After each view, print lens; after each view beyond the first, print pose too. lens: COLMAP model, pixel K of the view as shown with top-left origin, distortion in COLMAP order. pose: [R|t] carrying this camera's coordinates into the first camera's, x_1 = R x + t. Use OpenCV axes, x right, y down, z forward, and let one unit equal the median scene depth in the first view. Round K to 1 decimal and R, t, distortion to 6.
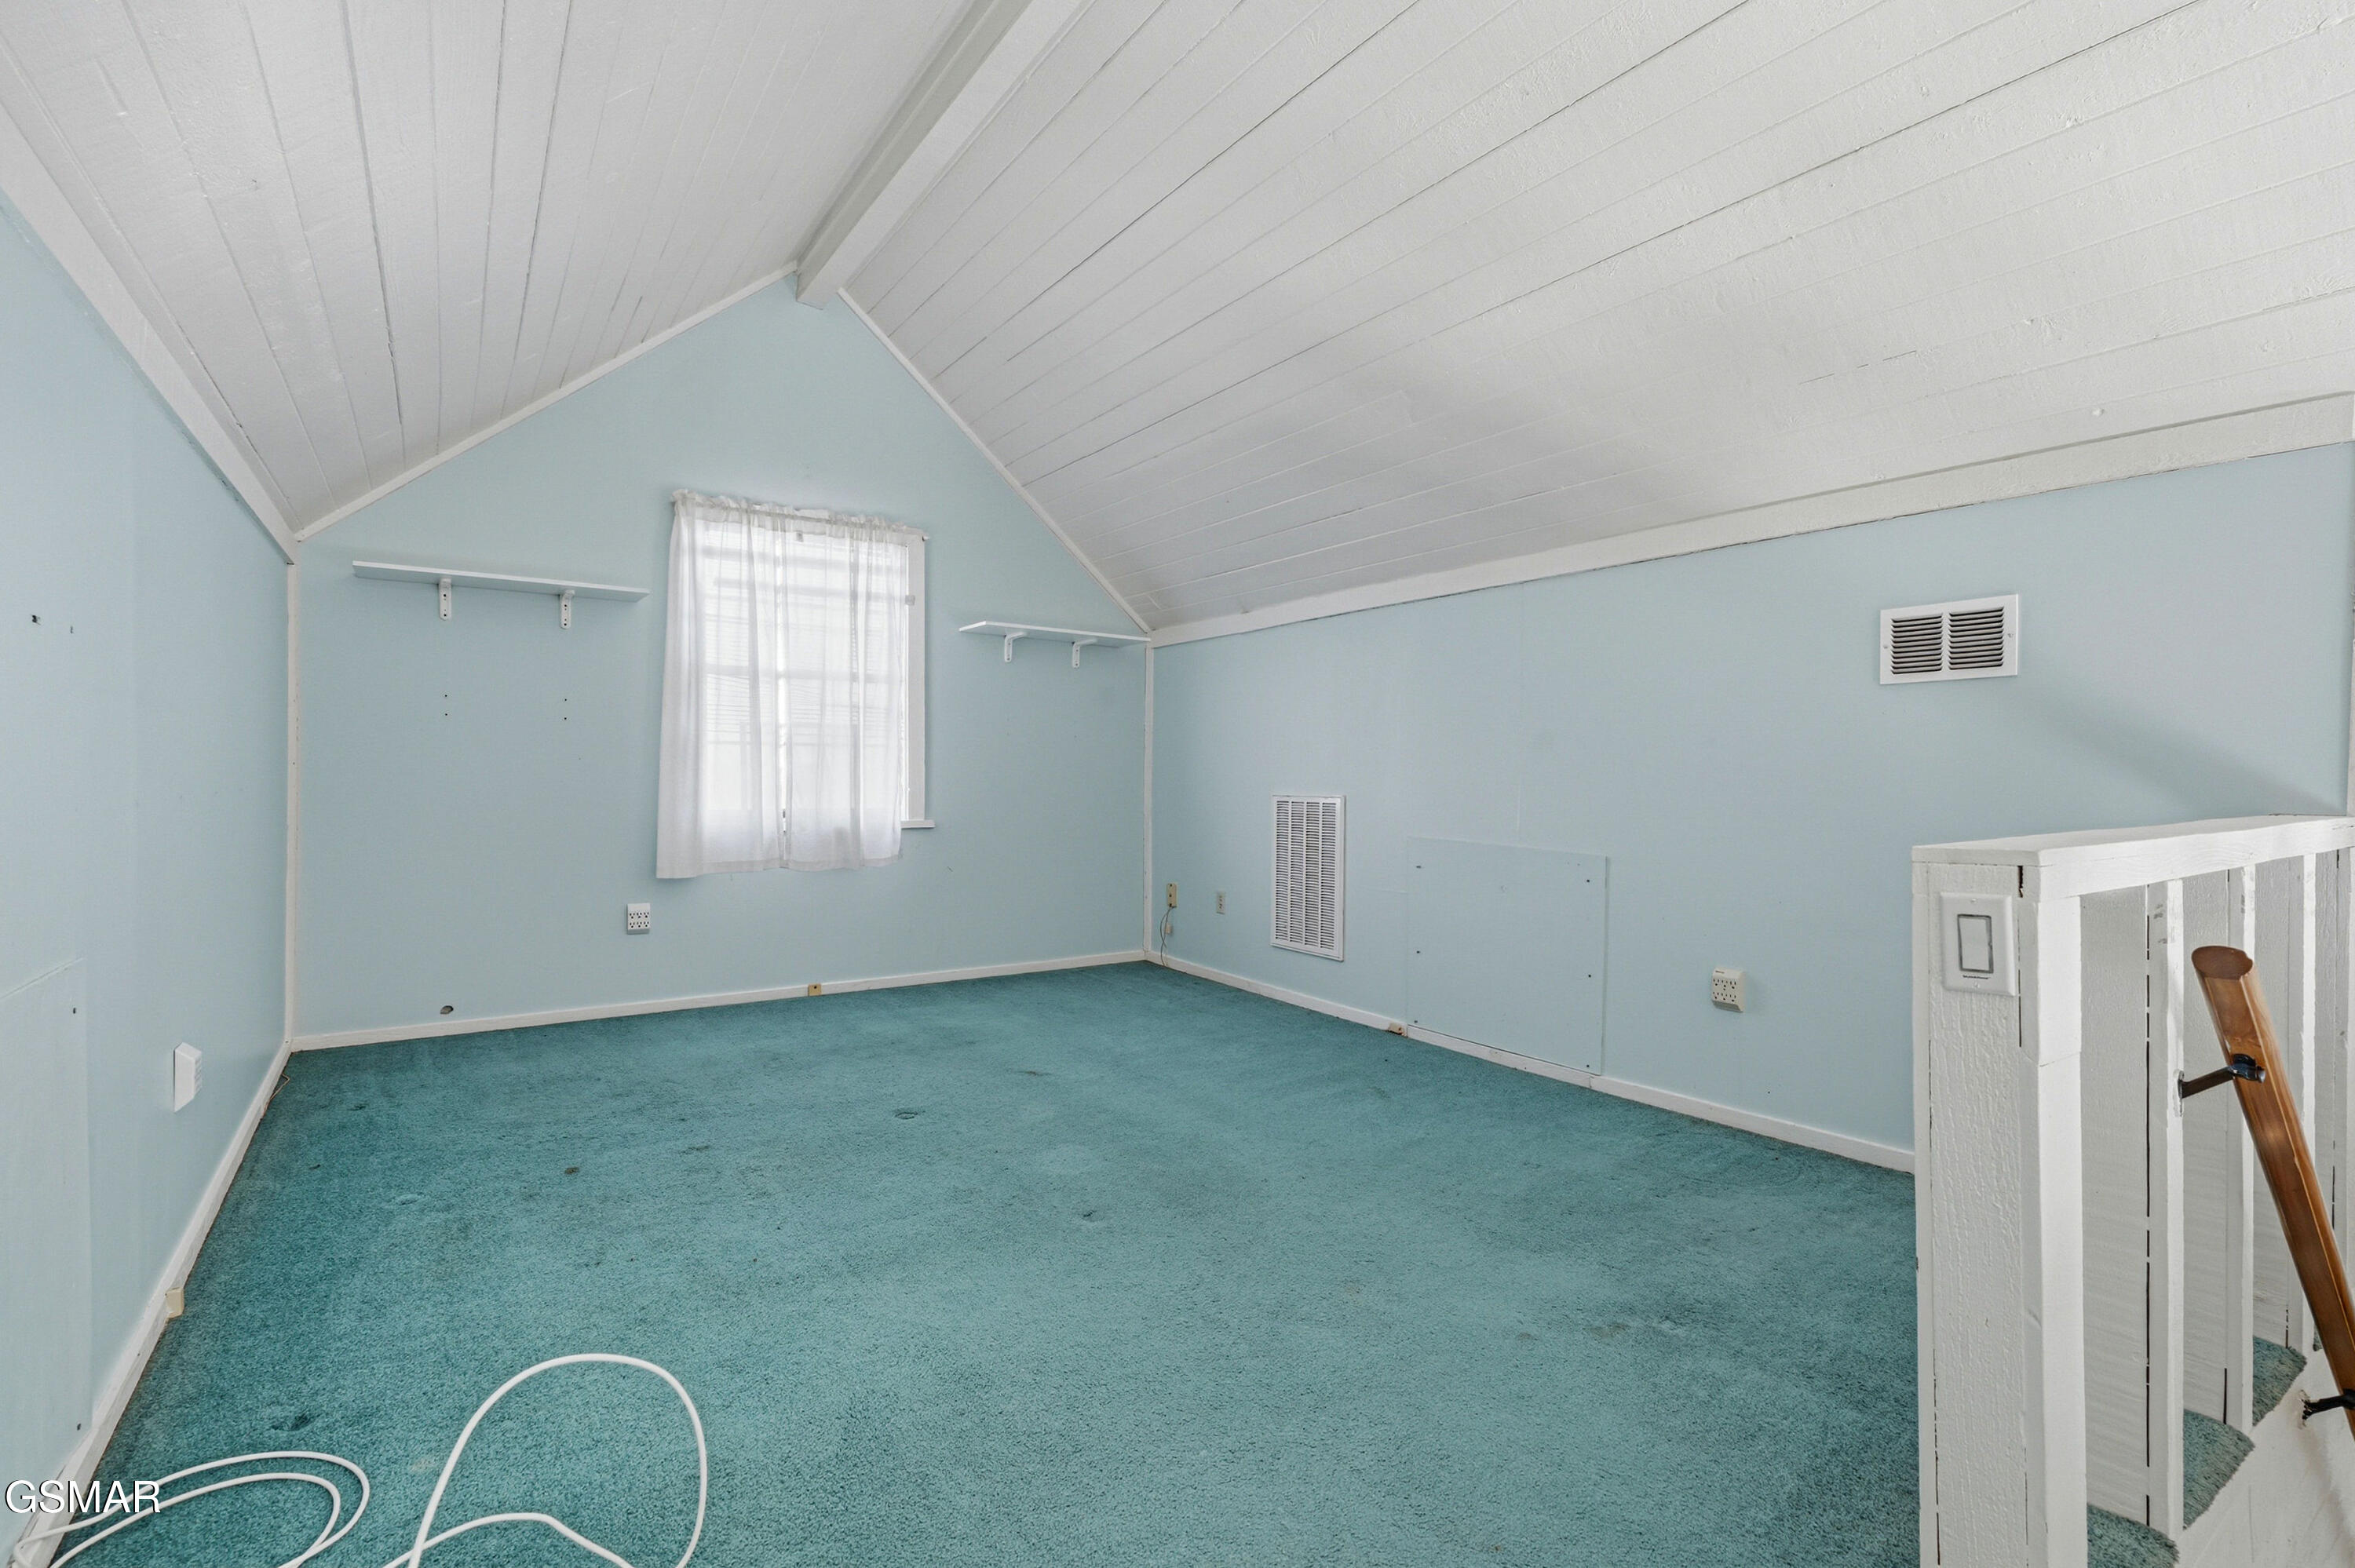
lens RADIAL K [[1078.7, 0, 1166.8], [0, 1078.7, 775.6], [0, 0, 1]] dist [0.000383, 0.000217]
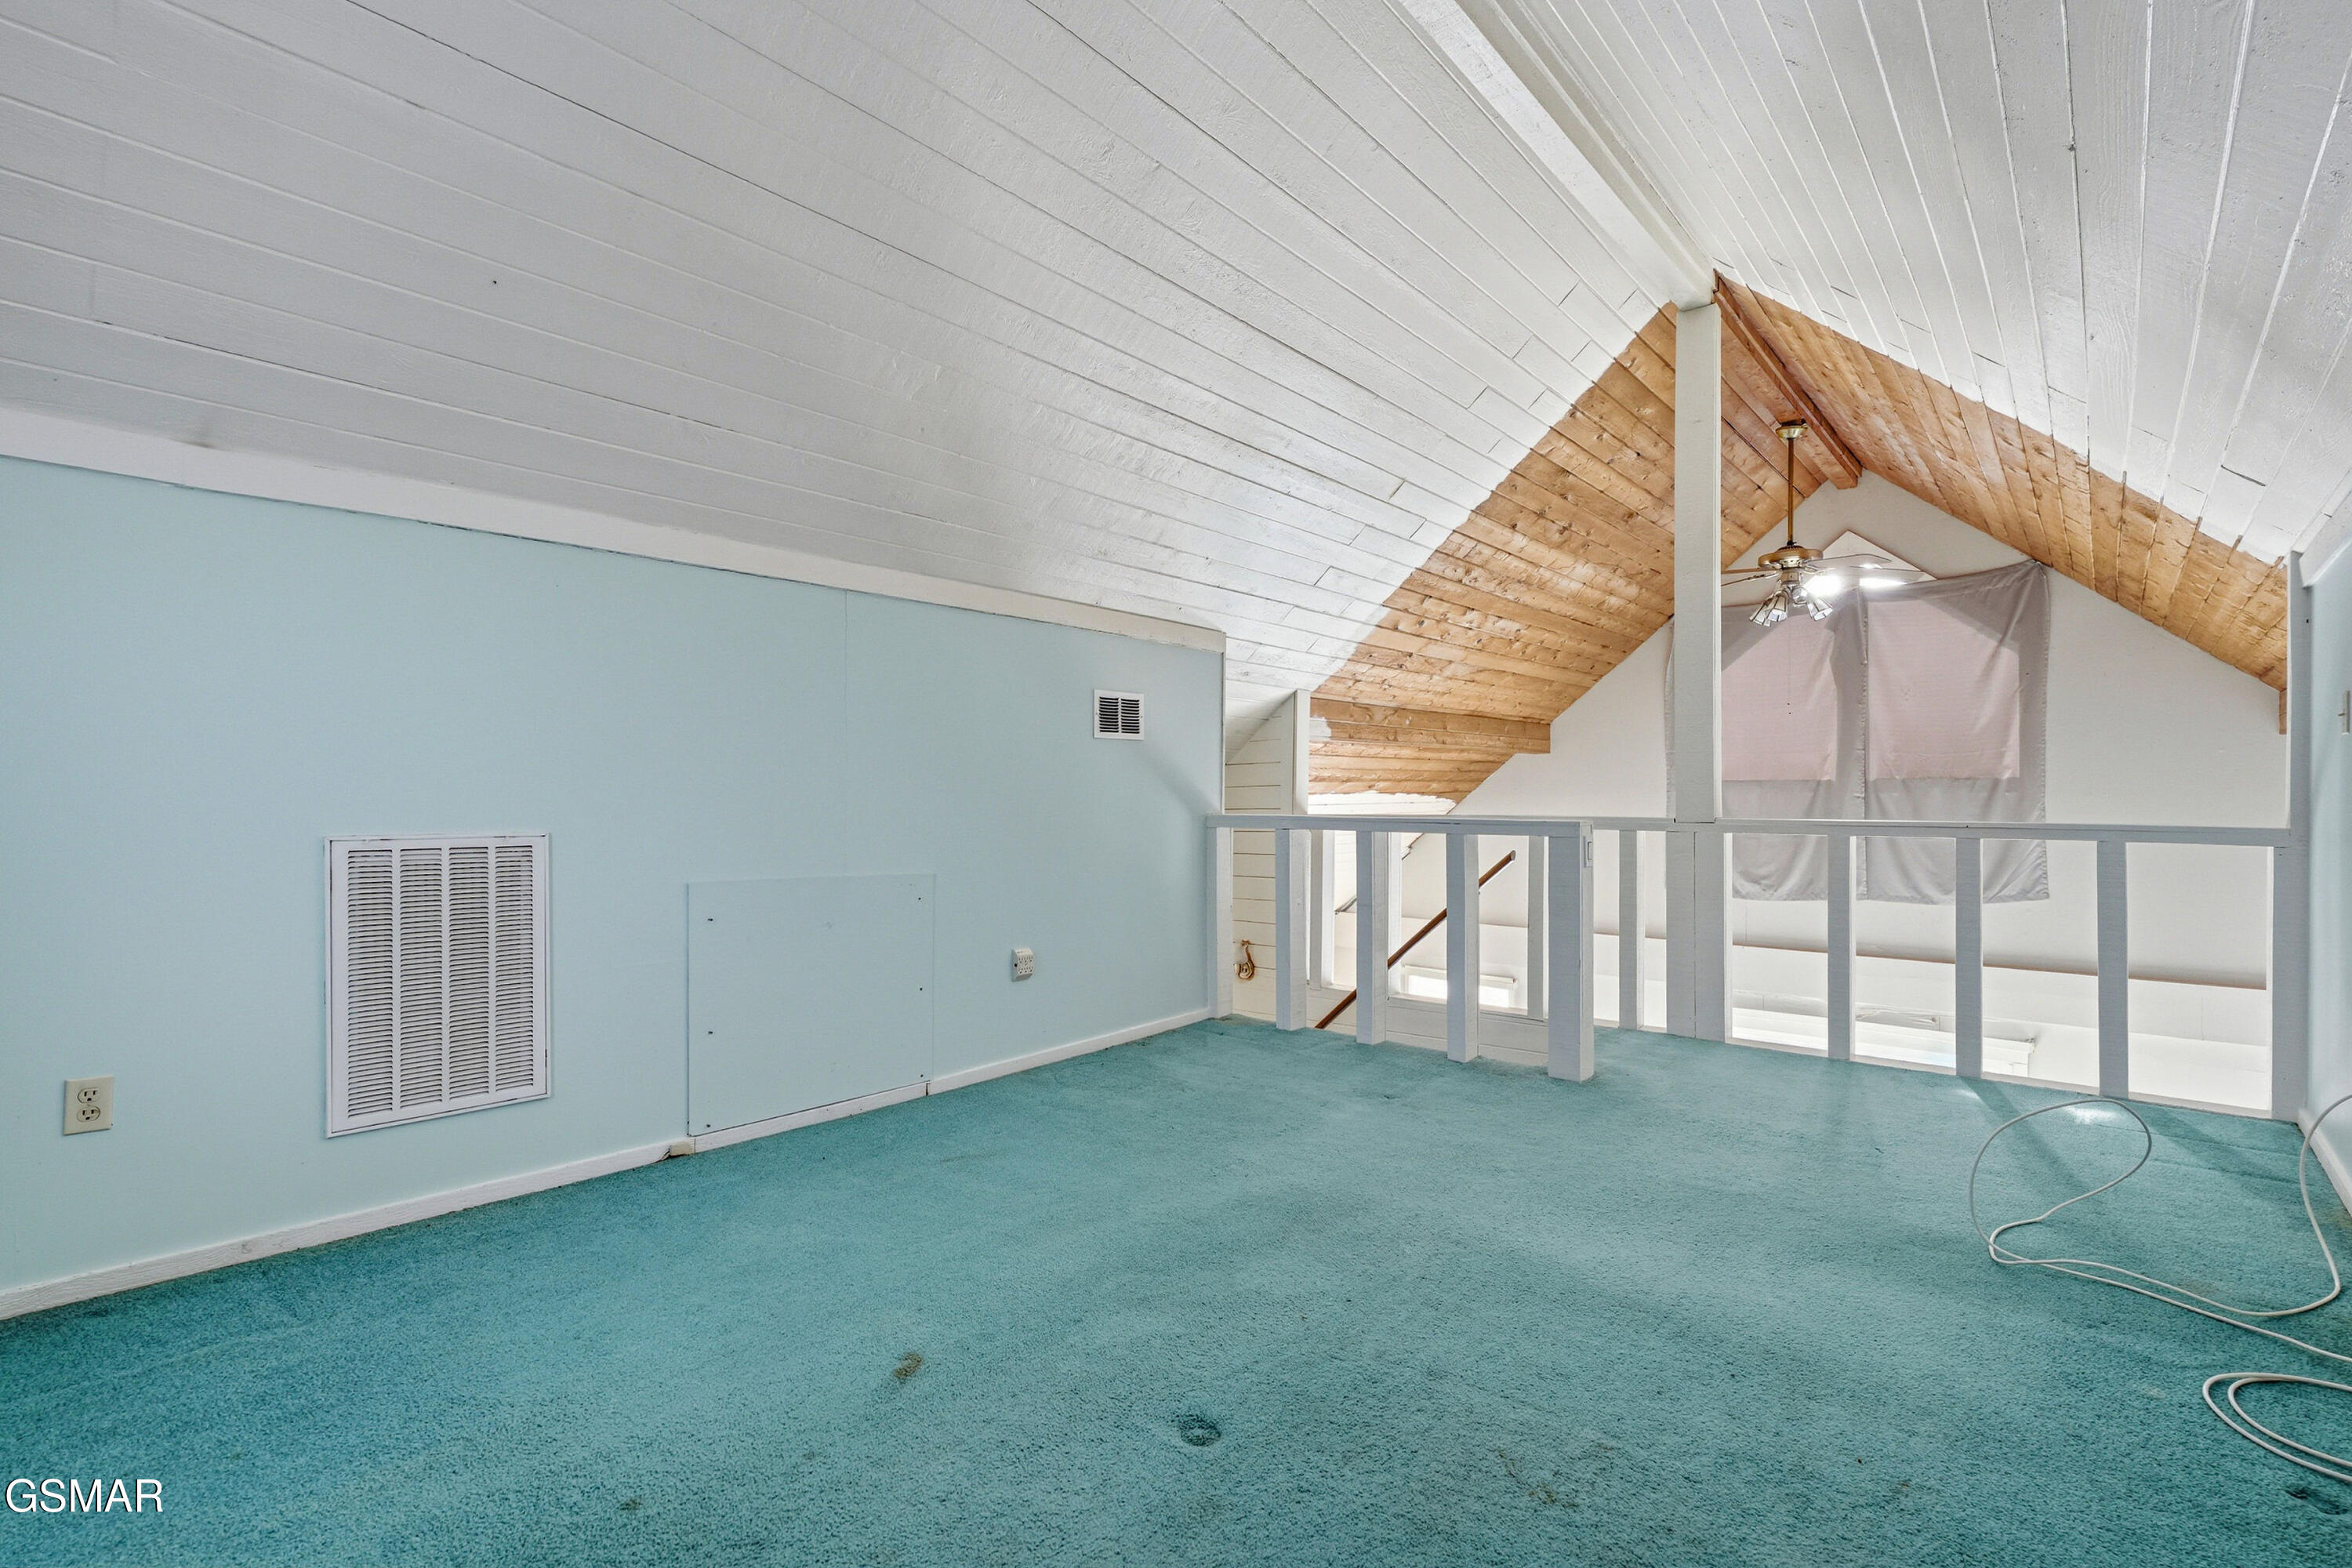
lens RADIAL K [[1080.3, 0, 1174.1], [0, 1080.3, 783.6], [0, 0, 1]] dist [0.000023, 0.000159]
pose [[-0.258615, 0.003558, 0.965974, -0.706103], [-0.001723, 0.999990, -0.004145, -0.010560], [-0.965979, -0.002736, -0.258606, 1.065526]]
